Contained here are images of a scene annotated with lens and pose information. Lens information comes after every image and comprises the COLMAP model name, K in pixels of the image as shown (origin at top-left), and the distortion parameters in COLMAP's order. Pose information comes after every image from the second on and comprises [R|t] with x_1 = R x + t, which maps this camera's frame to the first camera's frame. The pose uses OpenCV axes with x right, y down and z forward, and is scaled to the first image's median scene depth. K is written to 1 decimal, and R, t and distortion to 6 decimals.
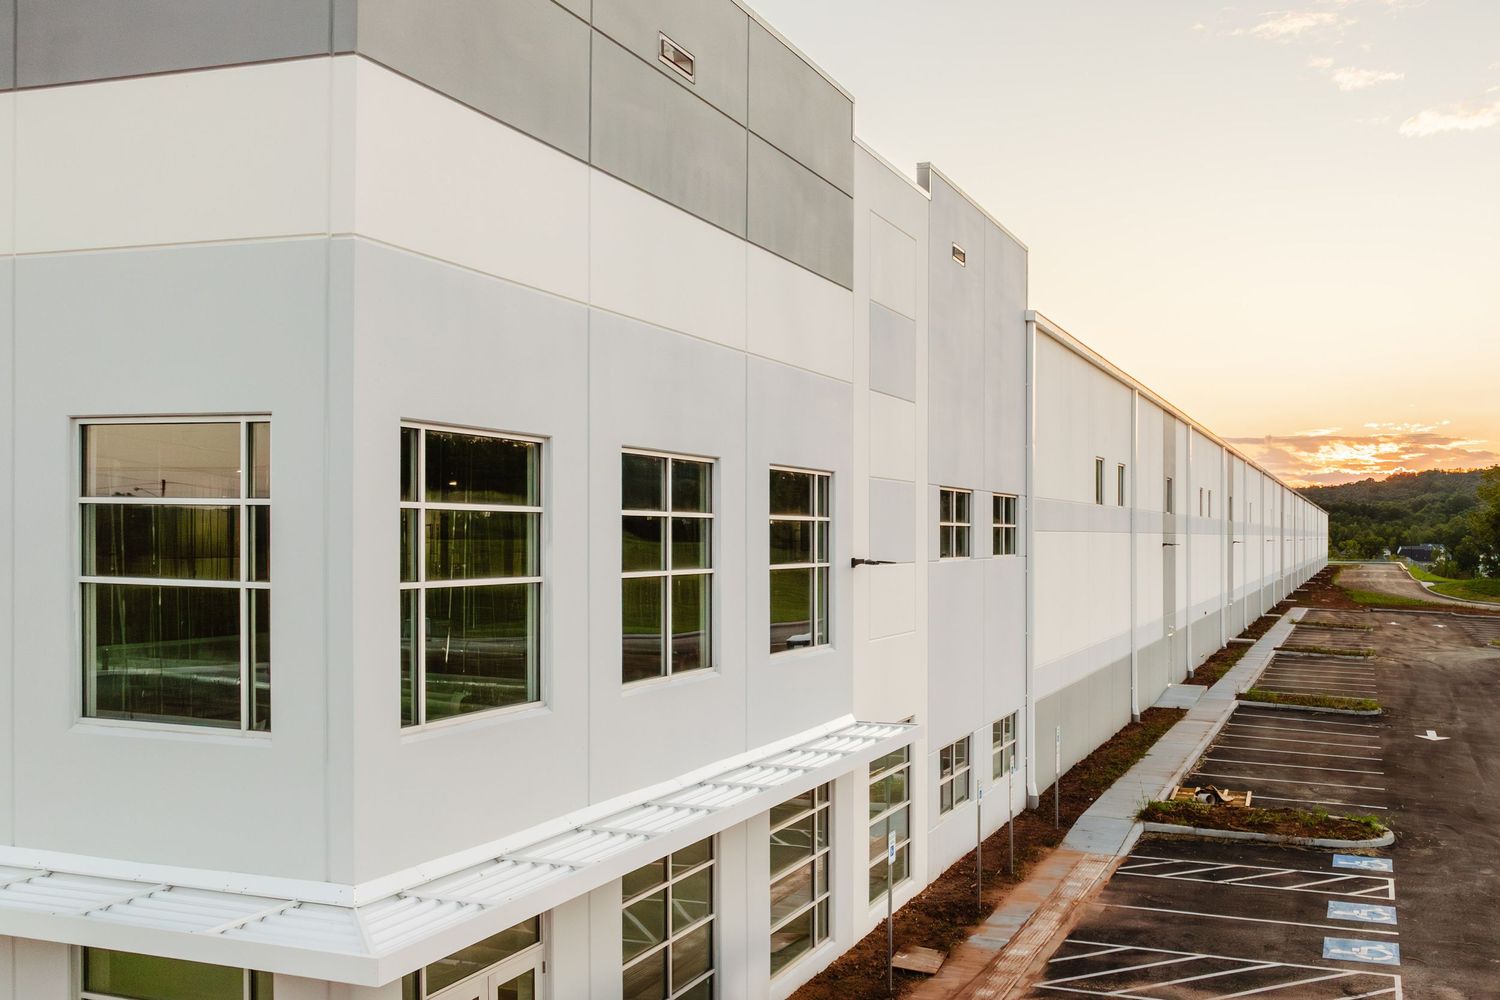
lens RADIAL K [[1361.4, 0, 946.1], [0, 1361.4, 519.5], [0, 0, 1]] dist [-0.034563, 0.004411]
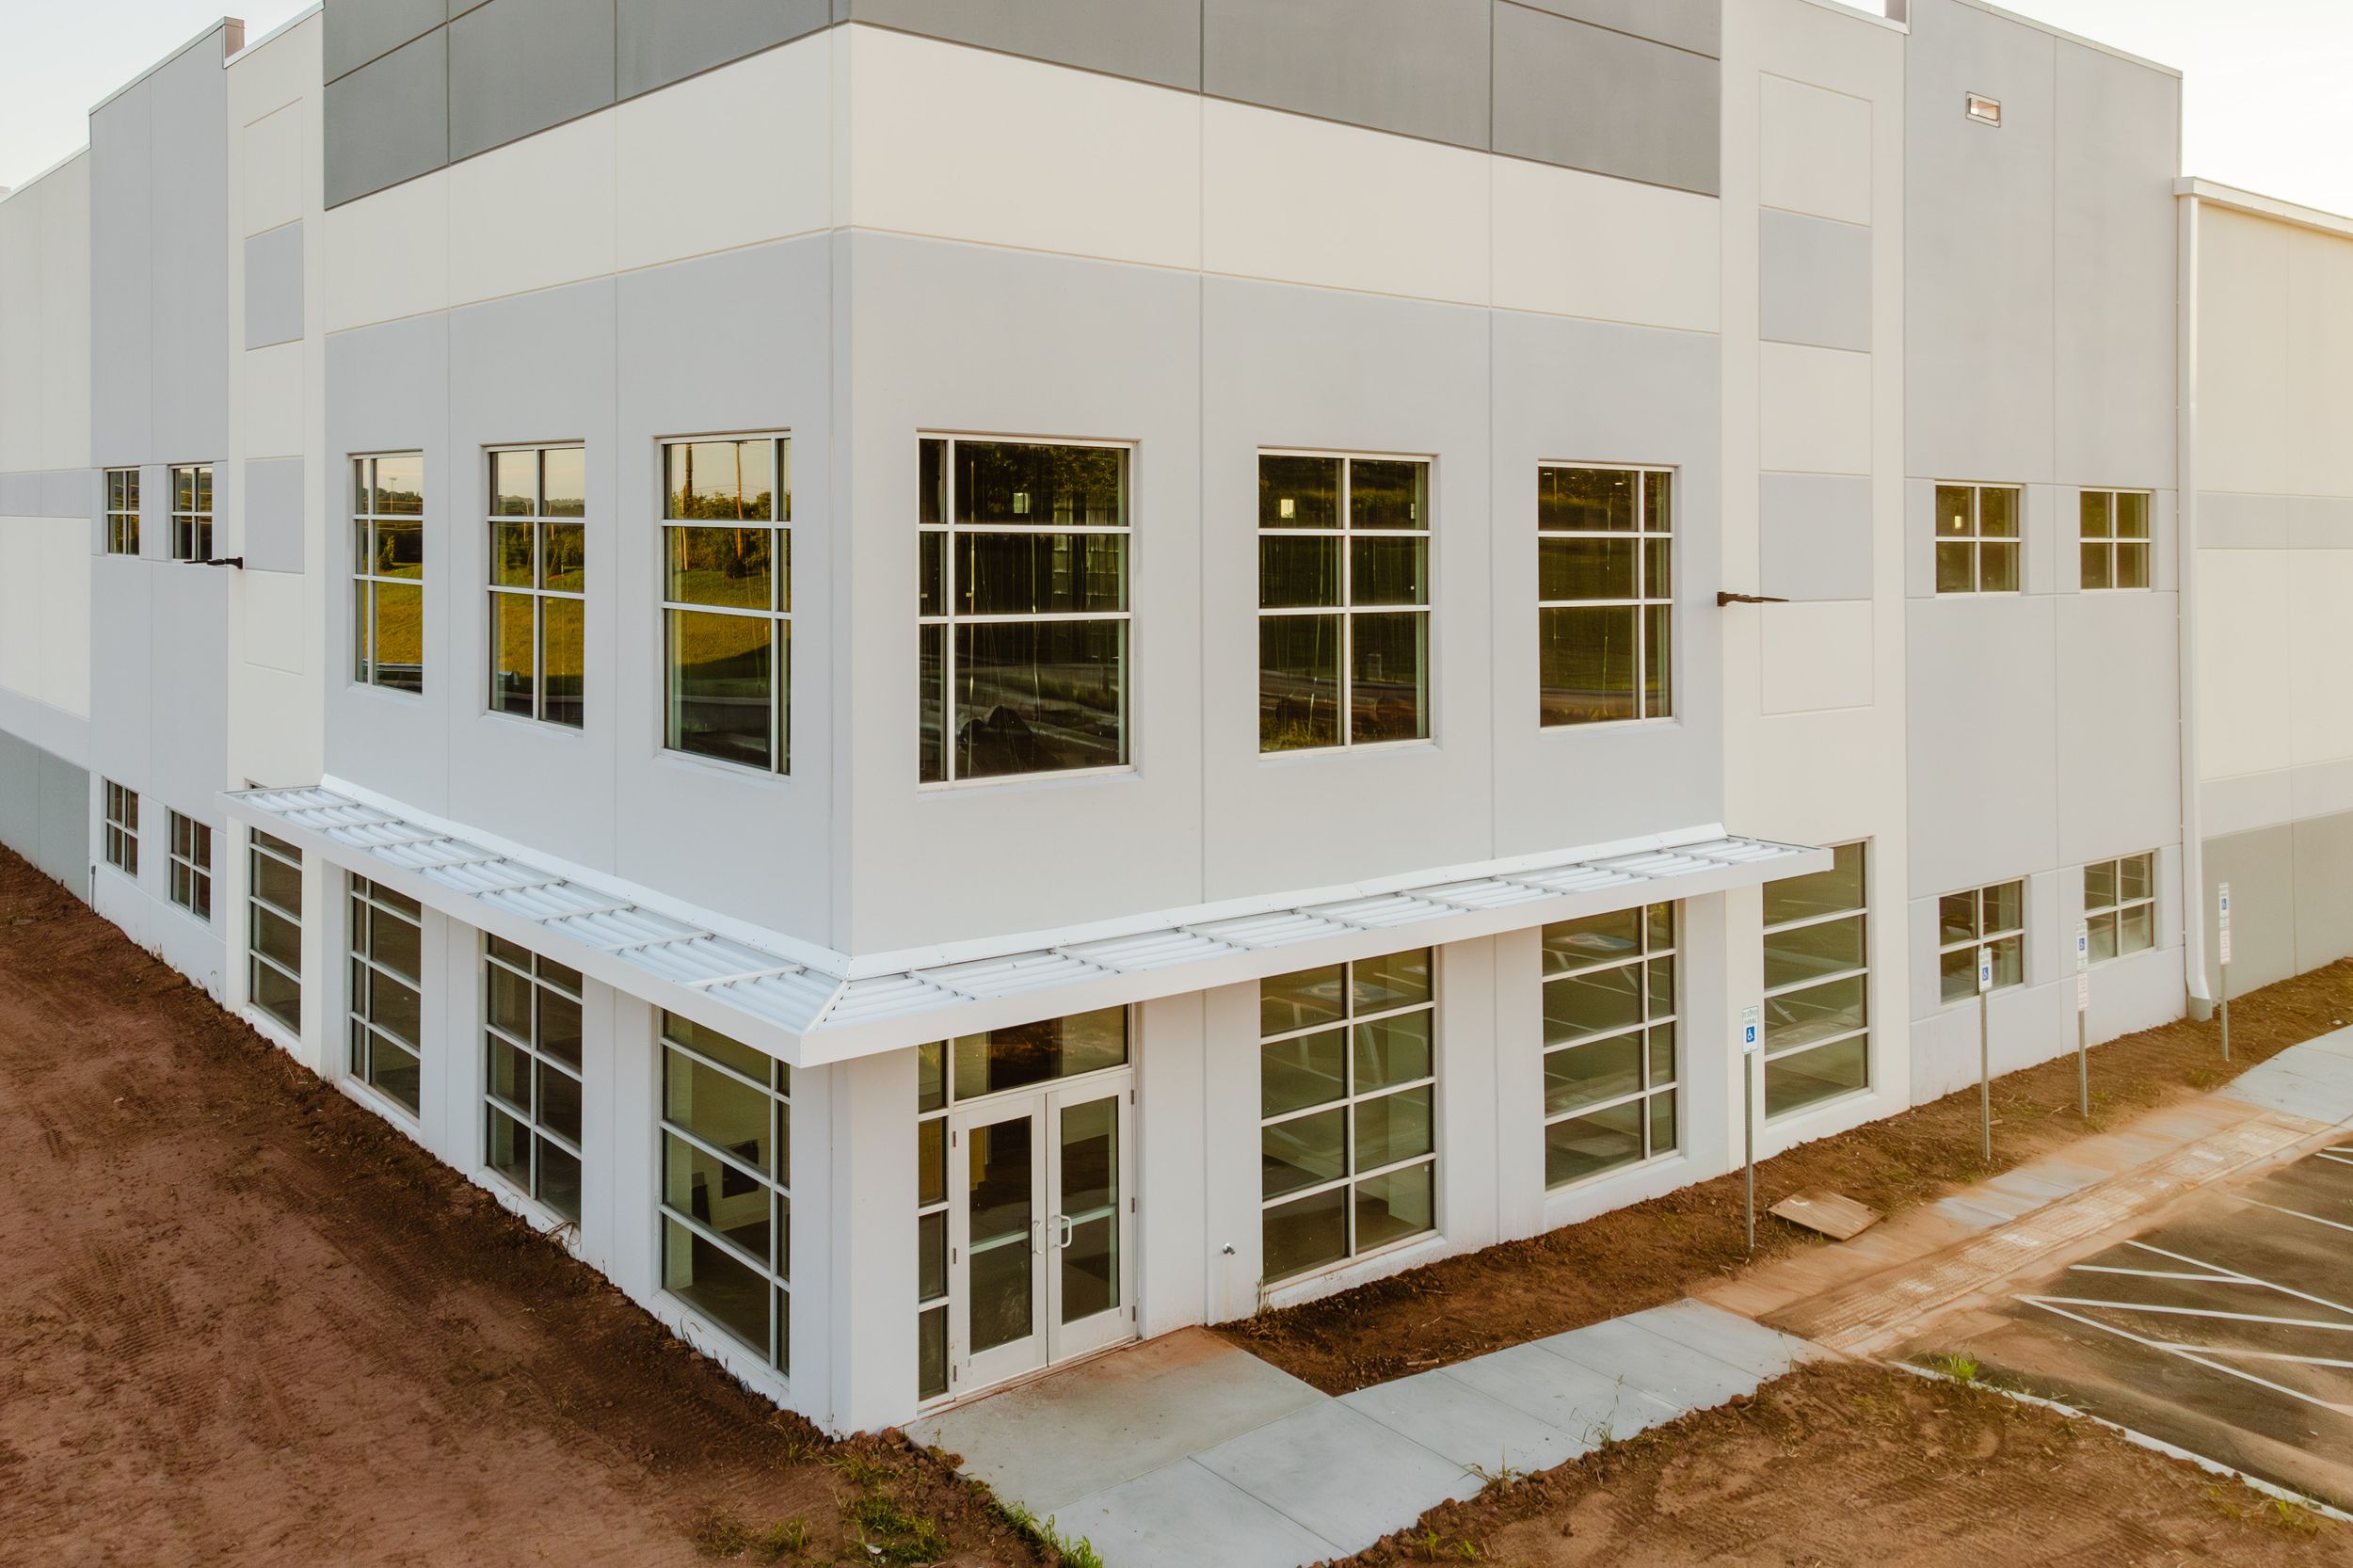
lens RADIAL K [[1892.9, 0, 974.3], [0, 1892.9, 514.9], [0, 0, 1]] dist [0.028145, 0.026149]
pose [[0.812022, -0.004008, -0.583613, 0.184827], [0.002834, 0.999992, -0.002925, -0.008513], [0.583620, 0.000722, 0.812027, 0.015782]]
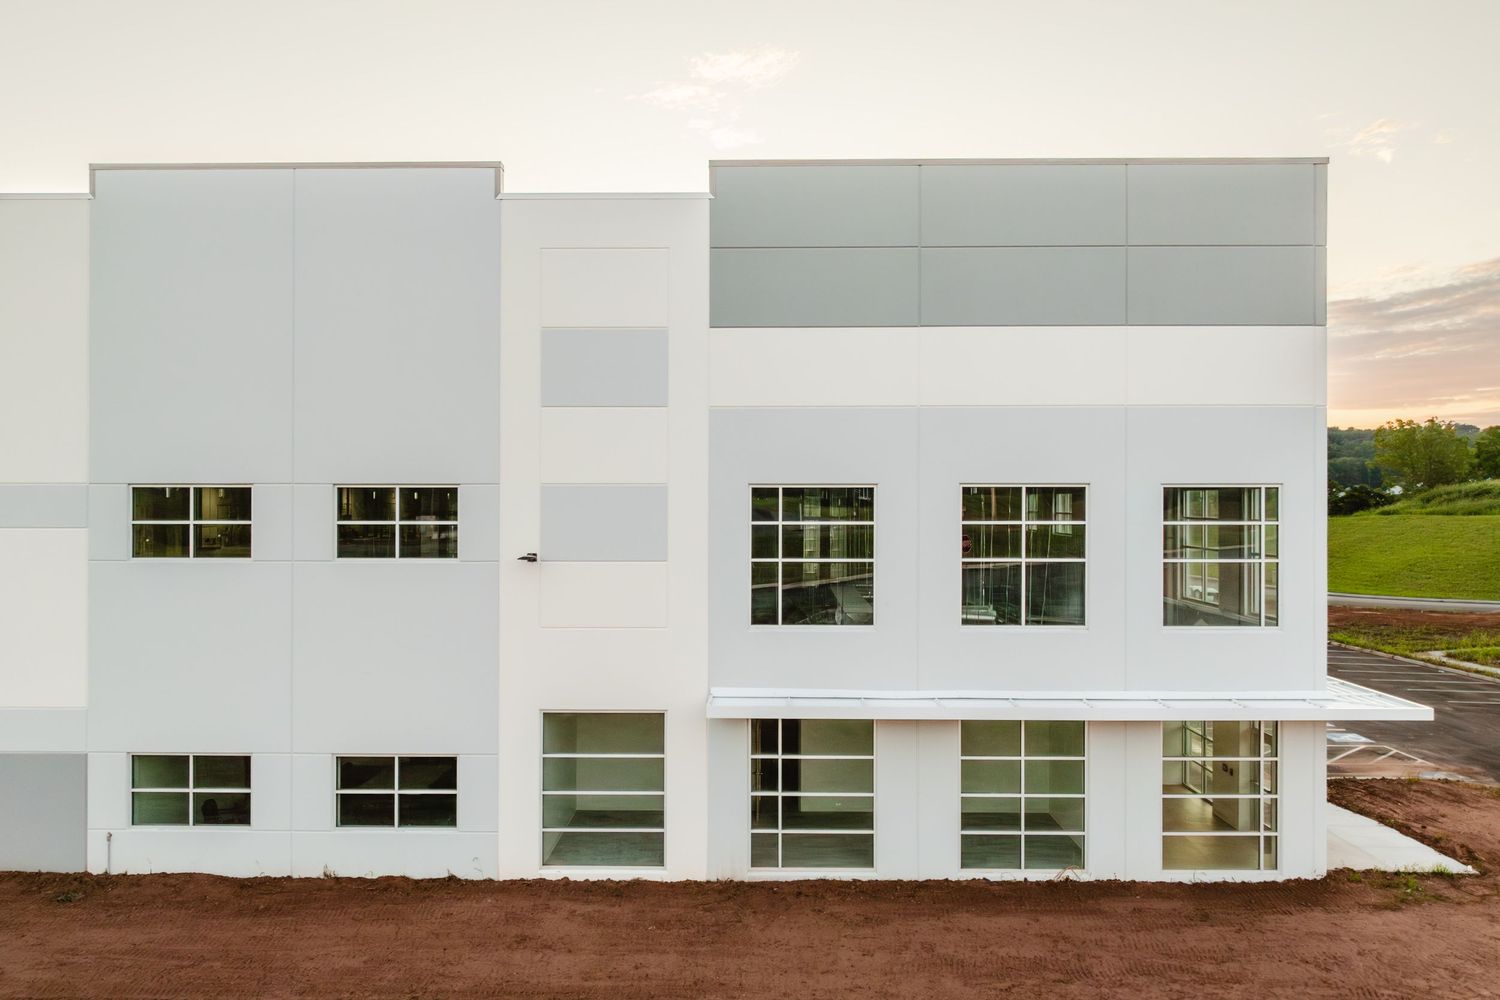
lens RADIAL K [[1104.4, 0, 751.6], [0, 1104.4, 495.9], [0, 0, 1]] dist [0.000653, 0.001656]
pose [[0.958883, -0.007381, 0.283706, -0.975423], [0.008653, 0.999957, -0.003228, -0.031983], [-0.283670, 0.005550, 0.958906, -0.270528]]
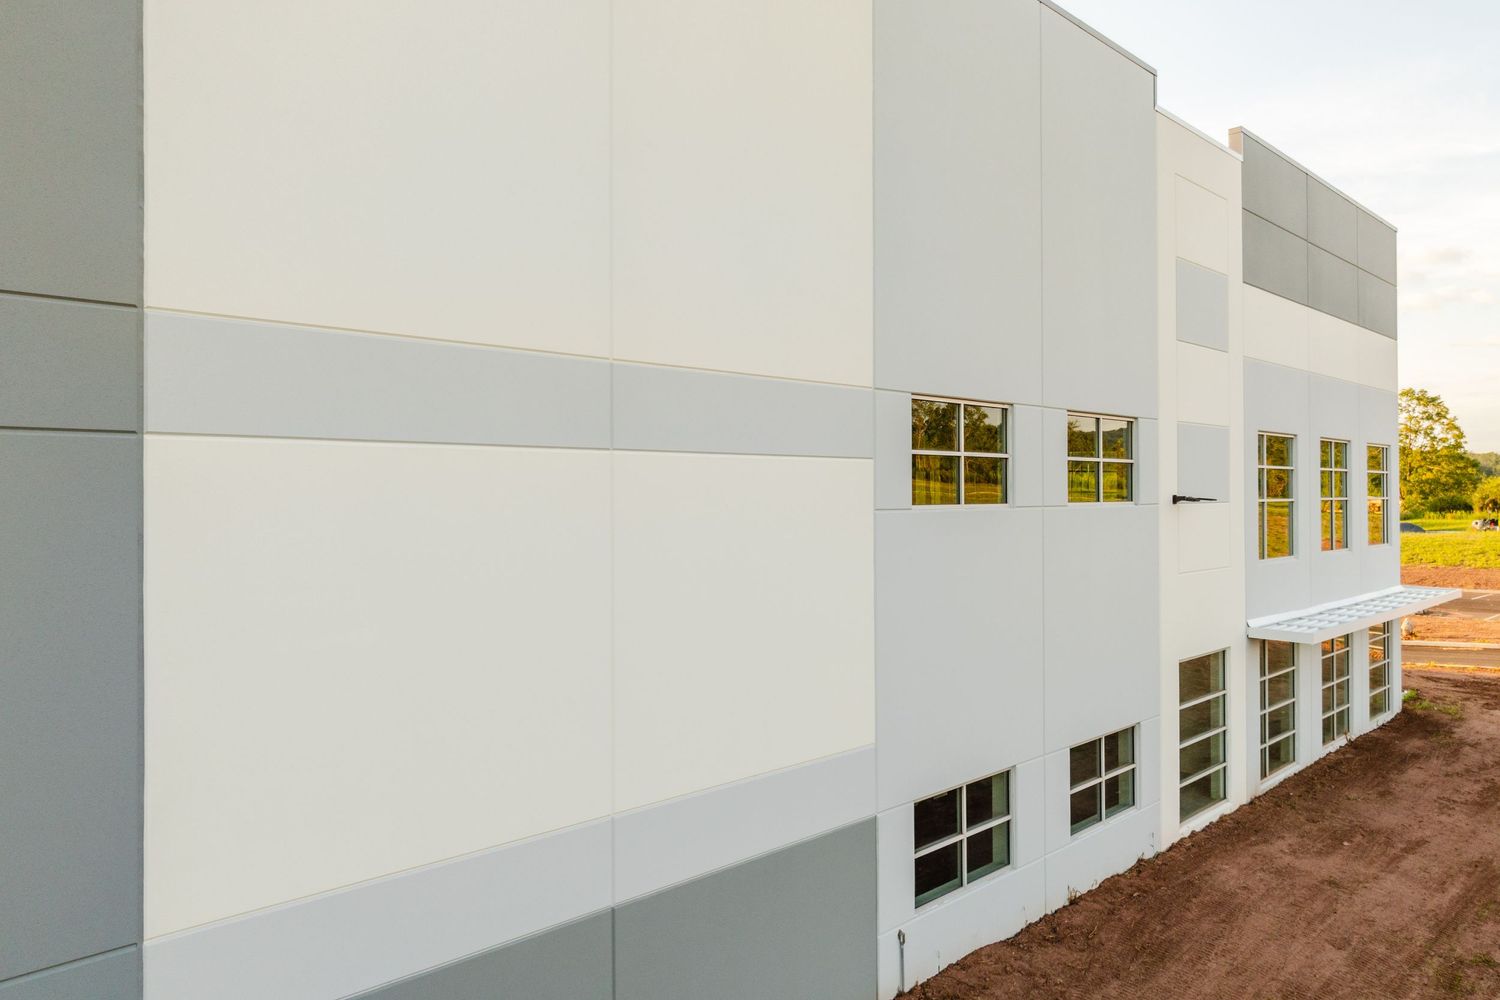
lens RADIAL K [[1048.2, 0, 767.7], [0, 1048.2, 461.3], [0, 0, 1]] dist [-0.021575, 0.023781]
pose [[0.461267, 0.011283, 0.887190, -1.809166], [-0.002614, 0.999932, -0.011357, -0.003554], [-0.887258, 0.002919, 0.461265, 0.615771]]
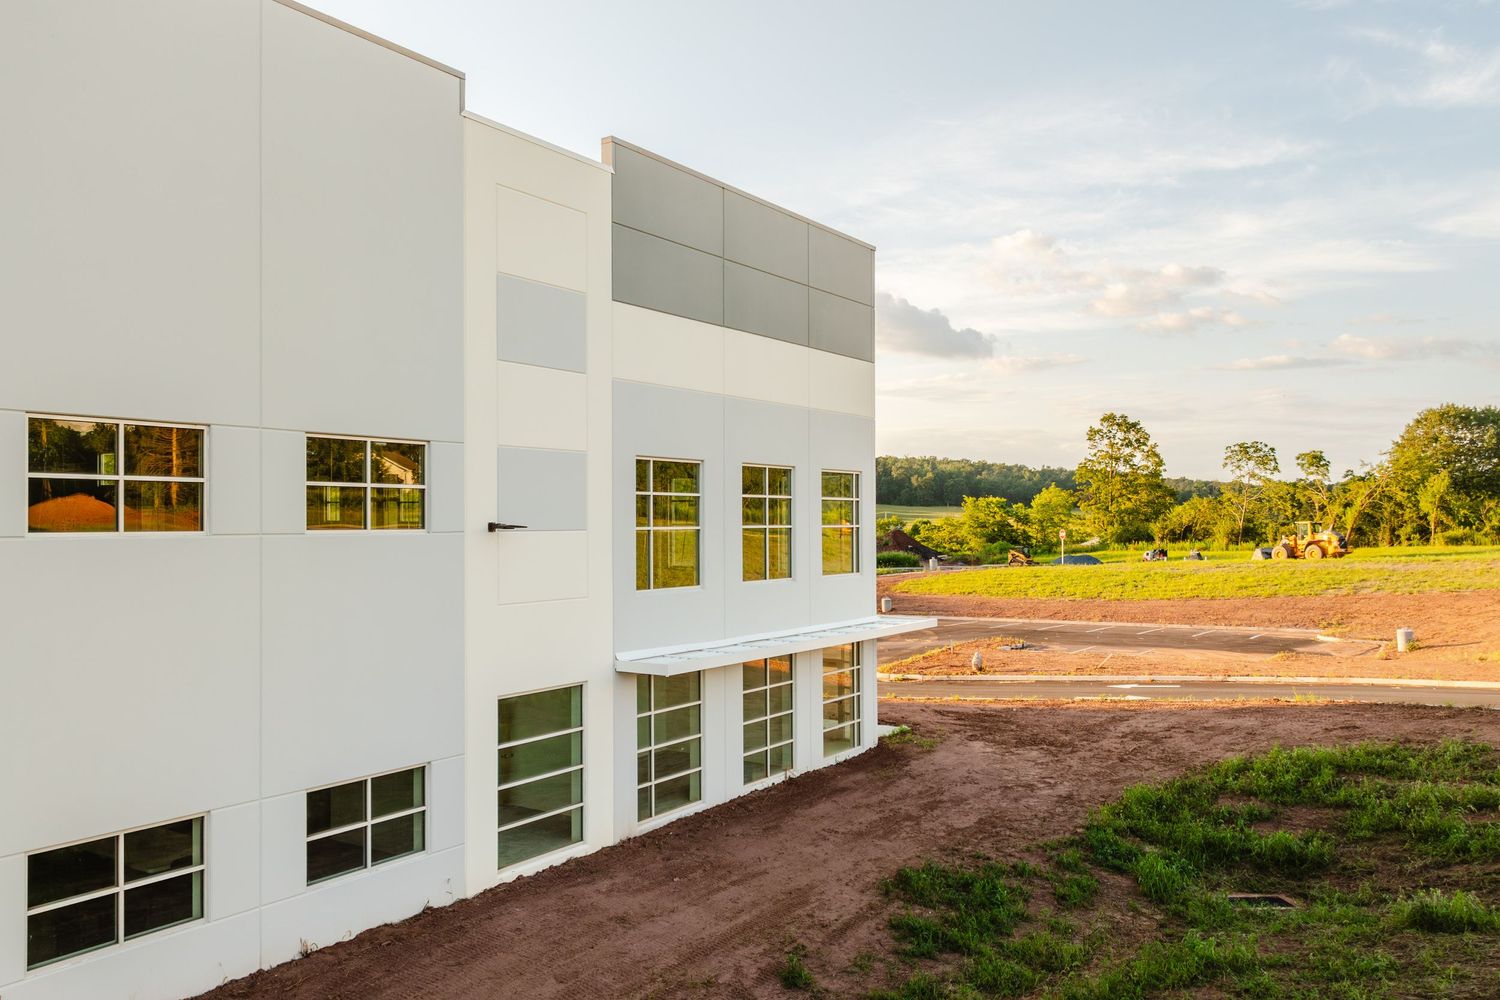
lens RADIAL K [[1206.7, 0, 685.2], [0, 1206.7, 497.7], [0, 0, 1]] dist [0.028145, 0.026149]
pose [[0.299506, 0.006158, 0.954075, -1.748291], [0.002618, 0.999970, -0.007276, 0.001493], [-0.954091, 0.004677, 0.299481, 0.285701]]
